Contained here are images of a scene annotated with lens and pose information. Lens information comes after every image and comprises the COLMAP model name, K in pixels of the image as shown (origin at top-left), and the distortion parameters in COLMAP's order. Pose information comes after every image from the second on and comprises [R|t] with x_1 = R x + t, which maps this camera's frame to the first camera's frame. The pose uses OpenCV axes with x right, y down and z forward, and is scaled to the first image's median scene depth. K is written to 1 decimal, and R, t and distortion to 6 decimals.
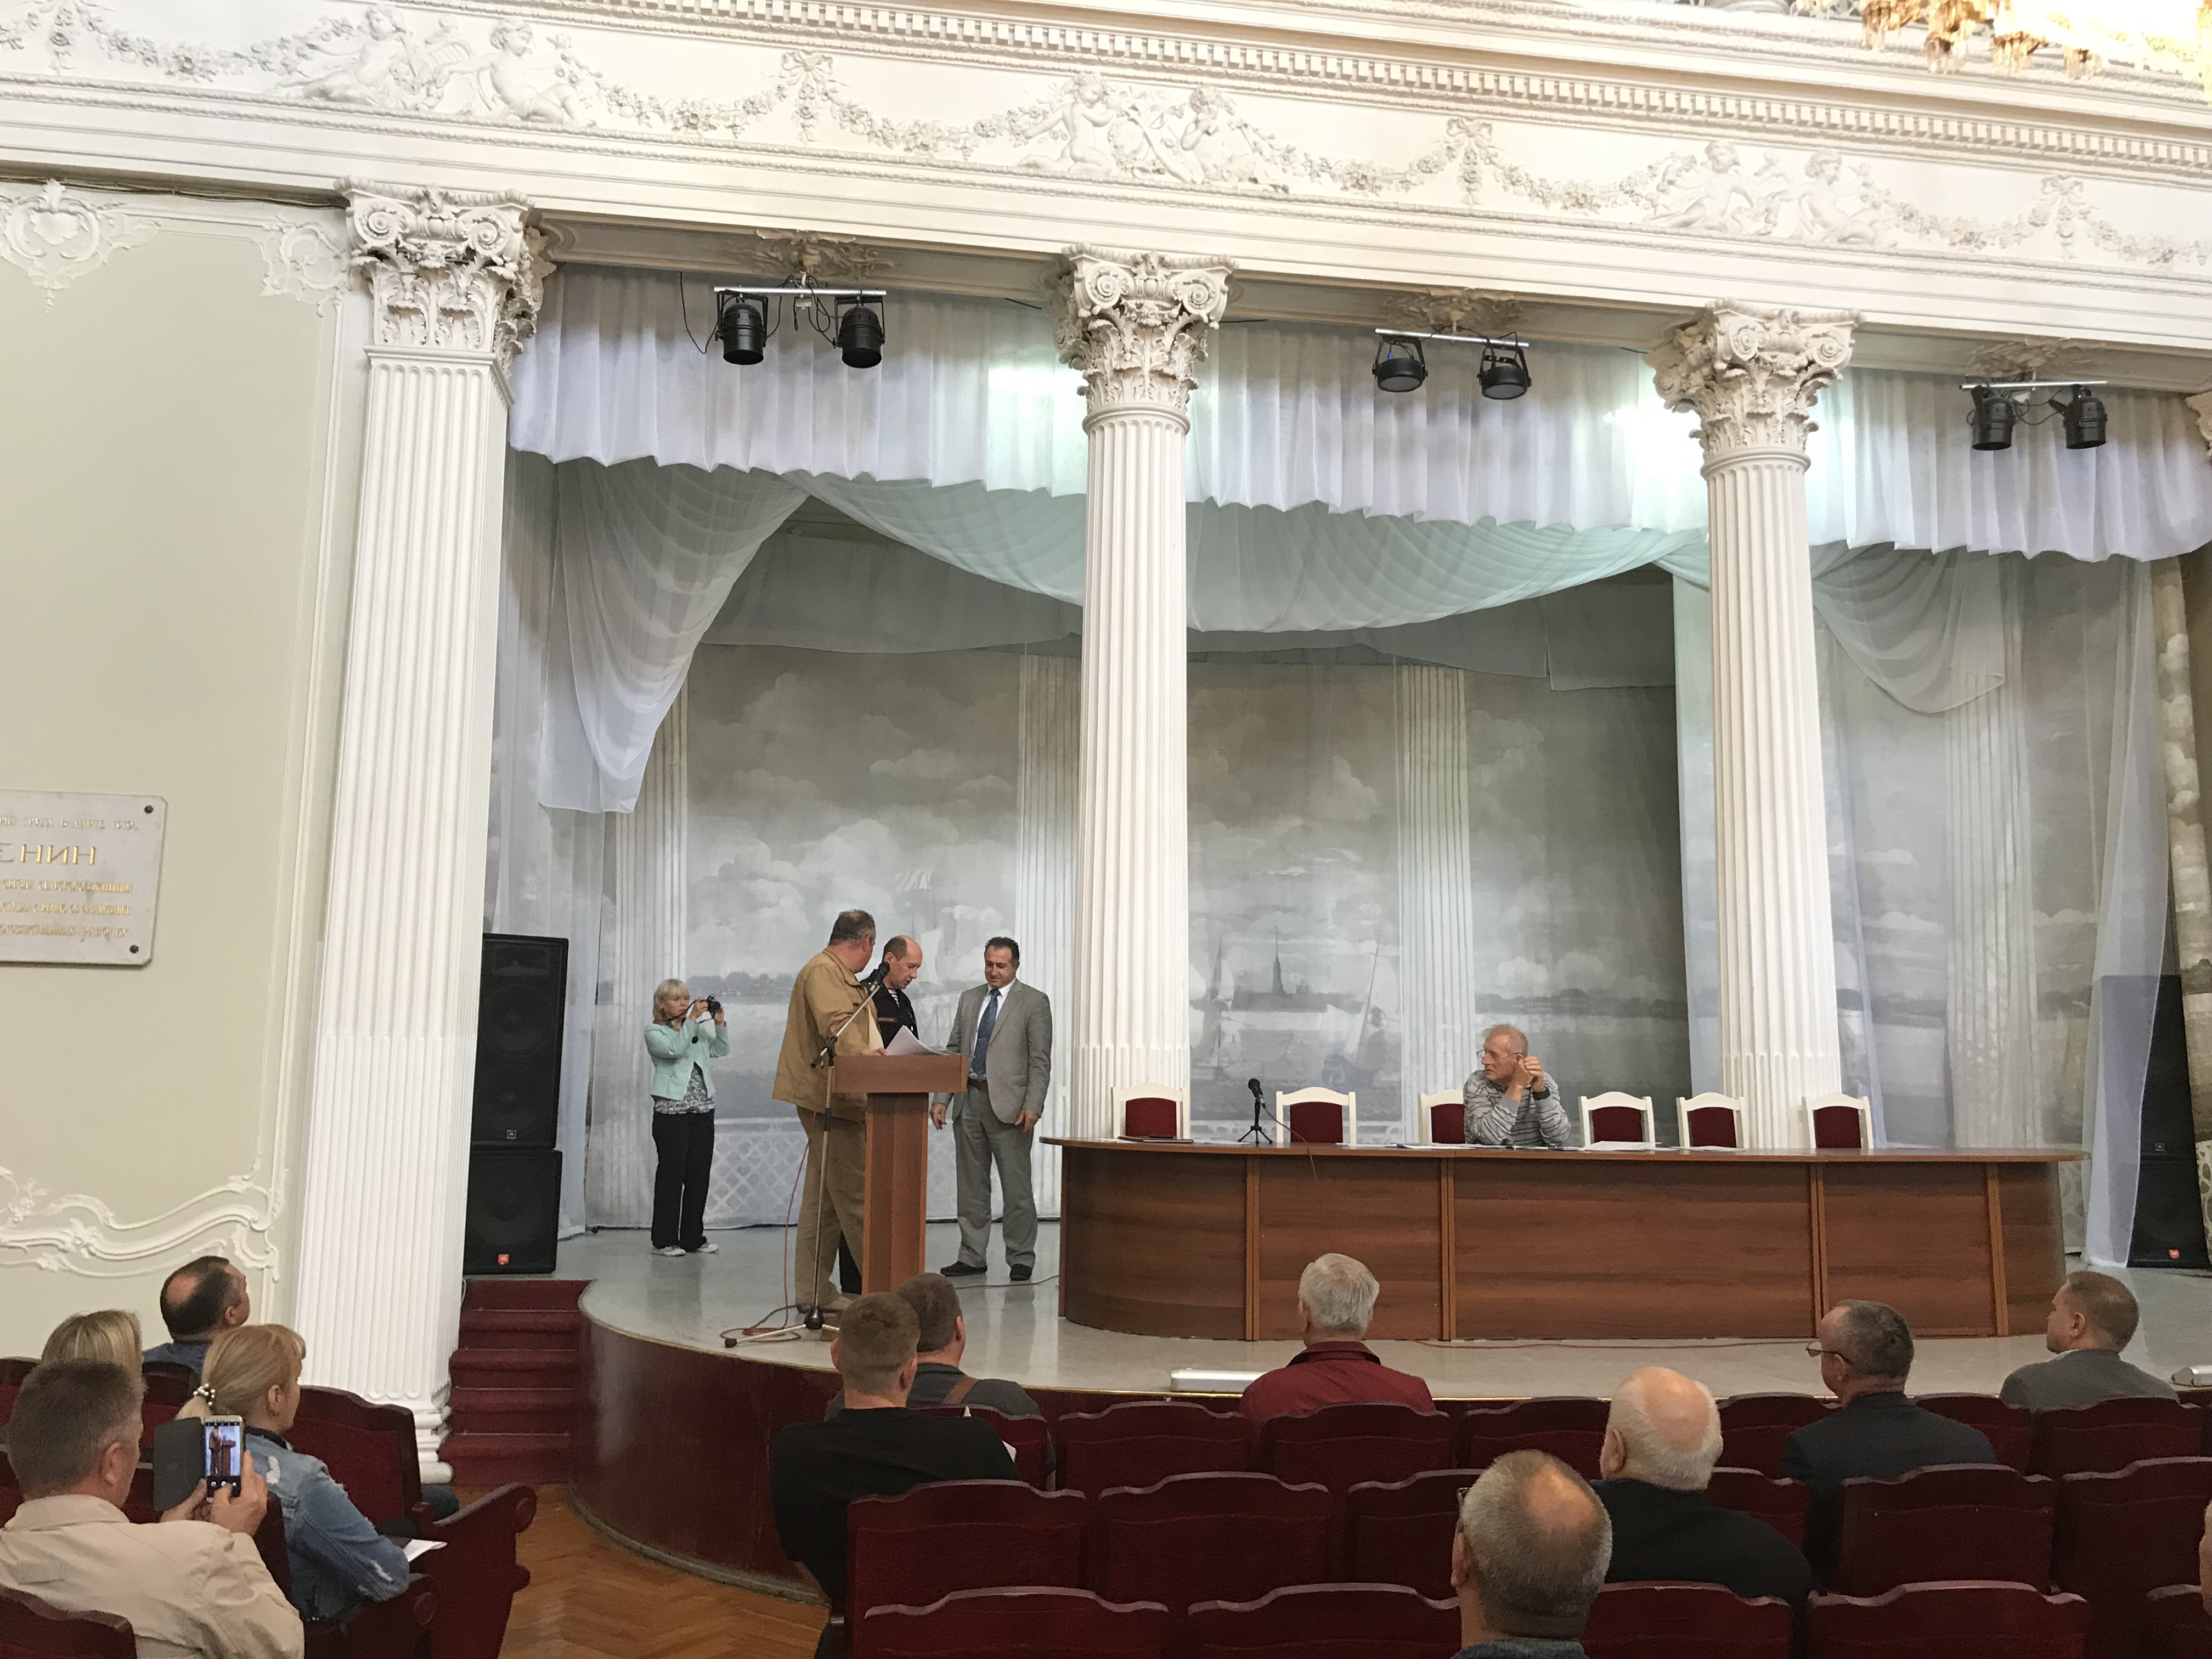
lens RADIAL K [[1807.9, 0, 1090.0], [0, 1807.9, 822.7], [0, 0, 1]] dist [0.047370, -0.062715]
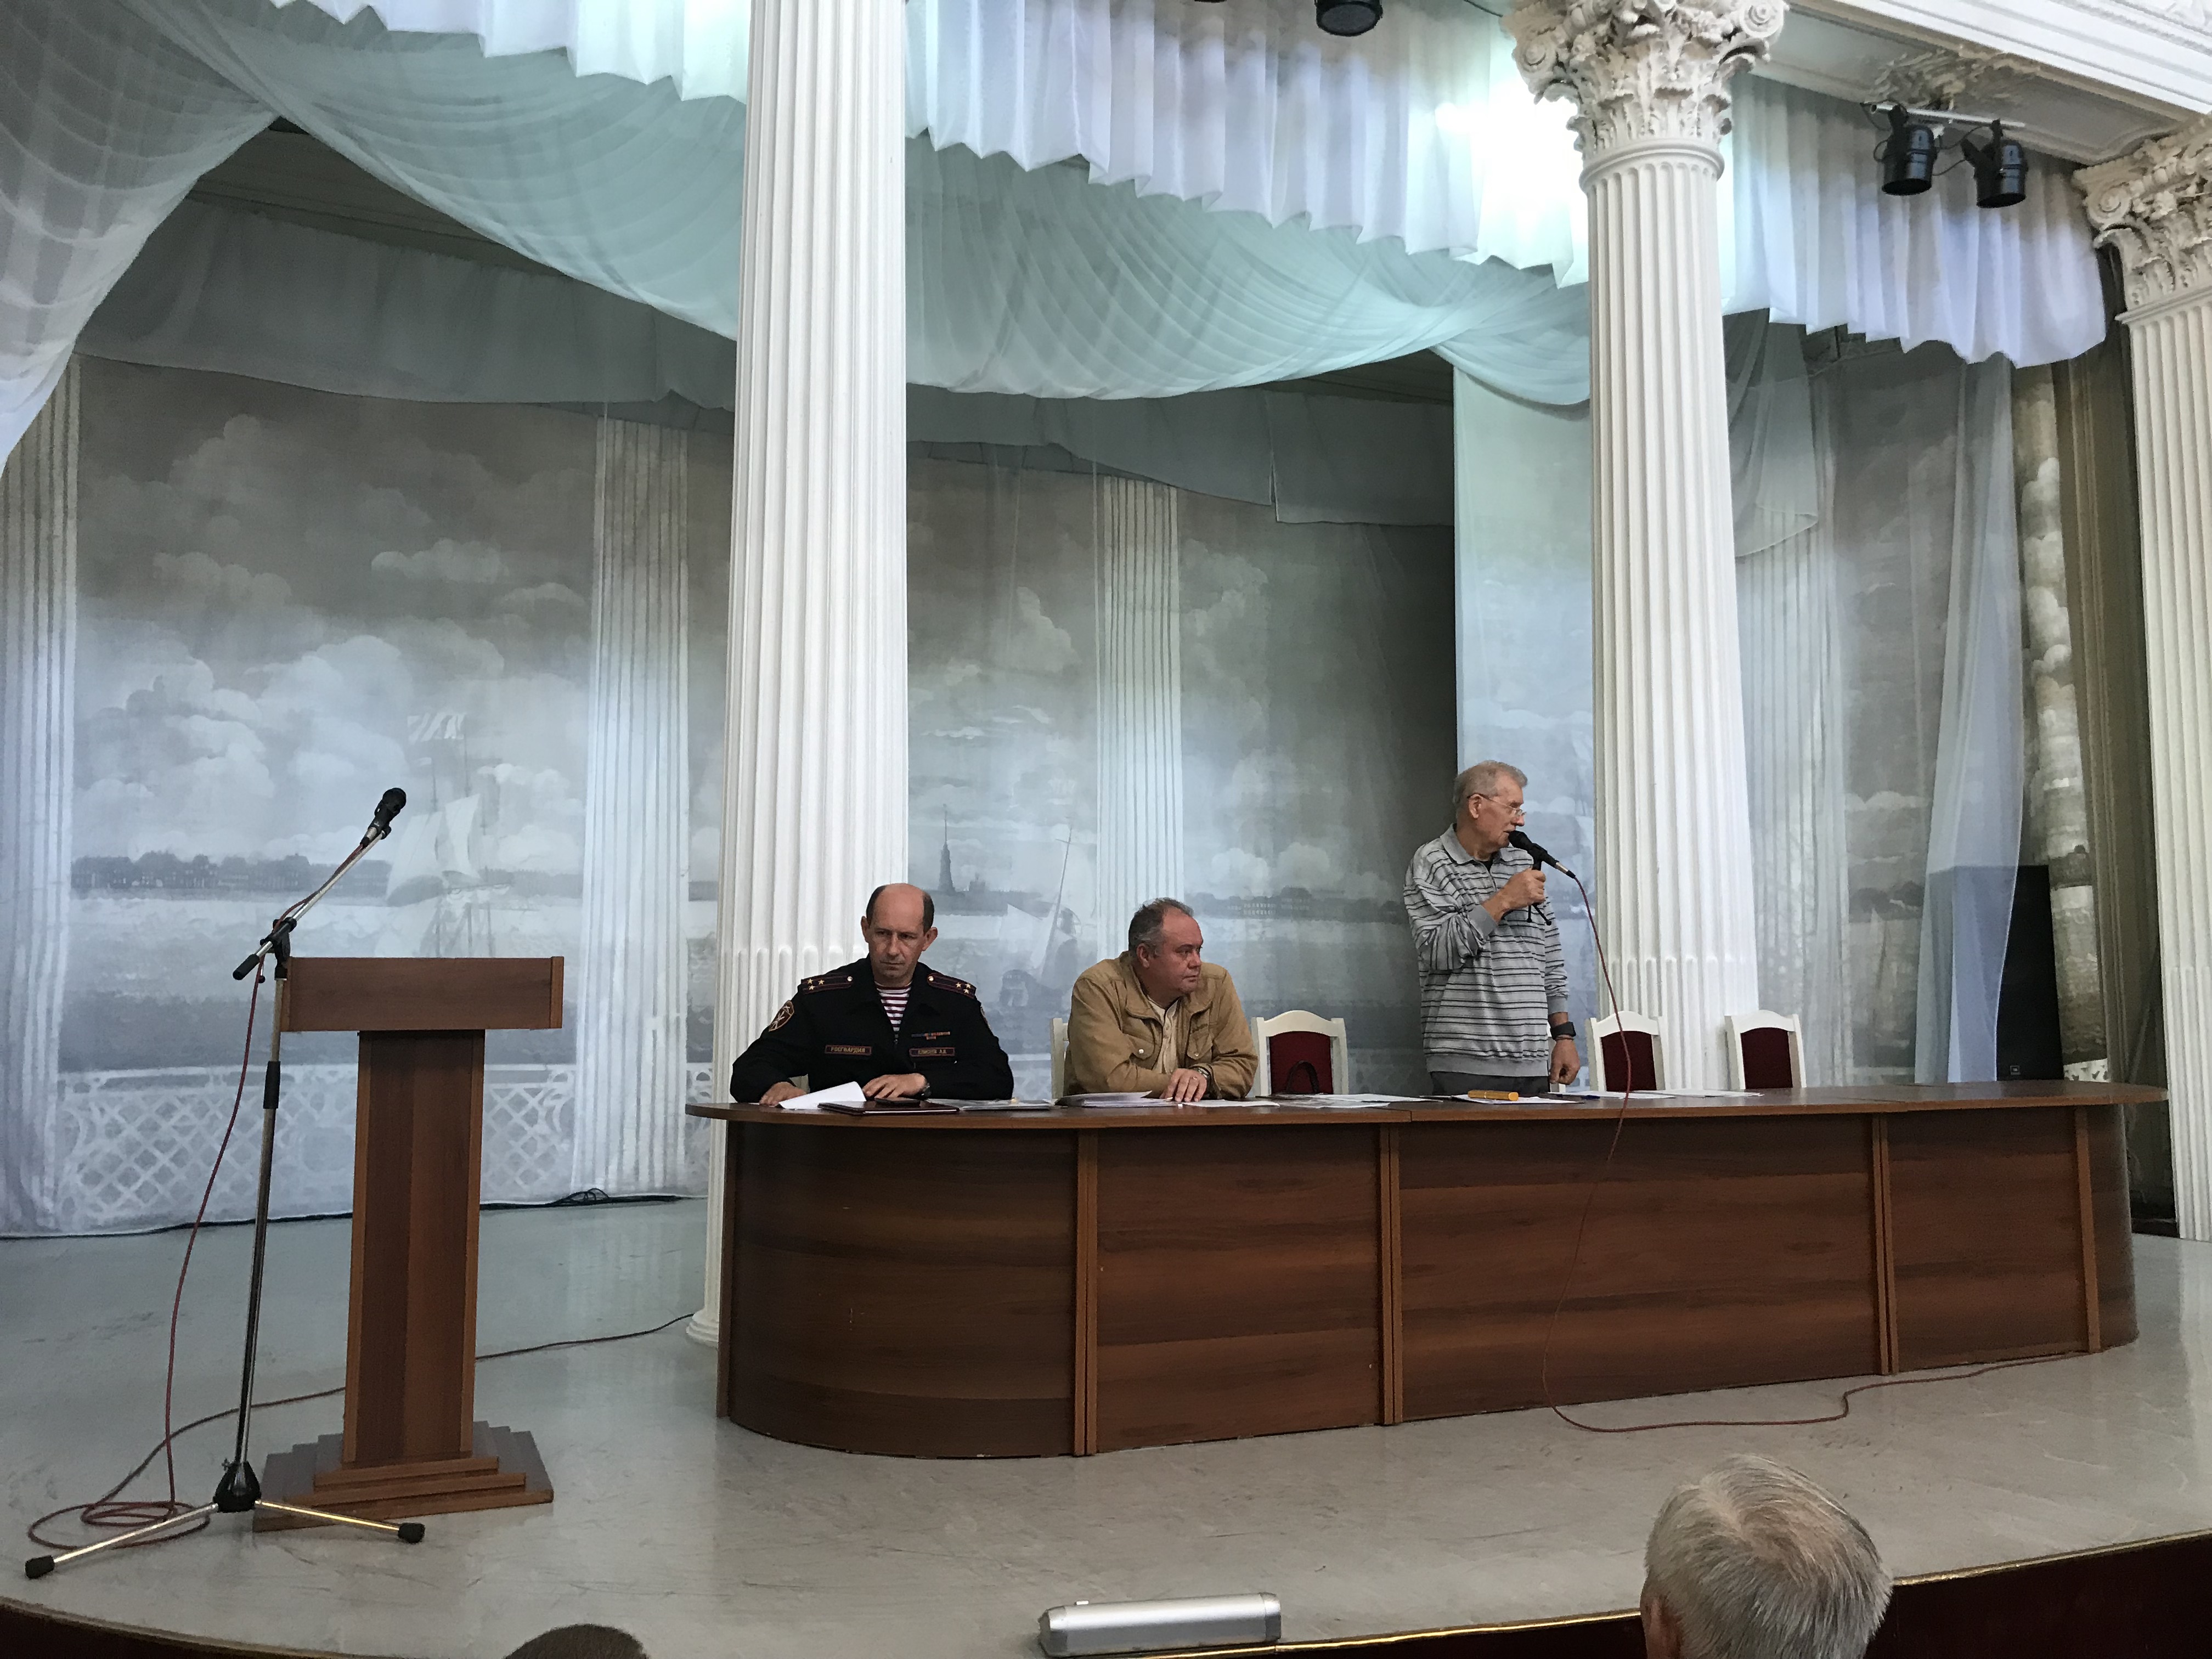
lens RADIAL K [[1811.7, 0, 1099.6], [0, 1811.7, 811.7], [0, 0, 1]] dist [0.037247, -0.045626]
pose [[0.966558, 0.017225, 0.255870, -0.039015], [-0.025570, 0.999243, 0.029323, 0.050024], [-0.255171, -0.034885, 0.966266, 0.334064]]
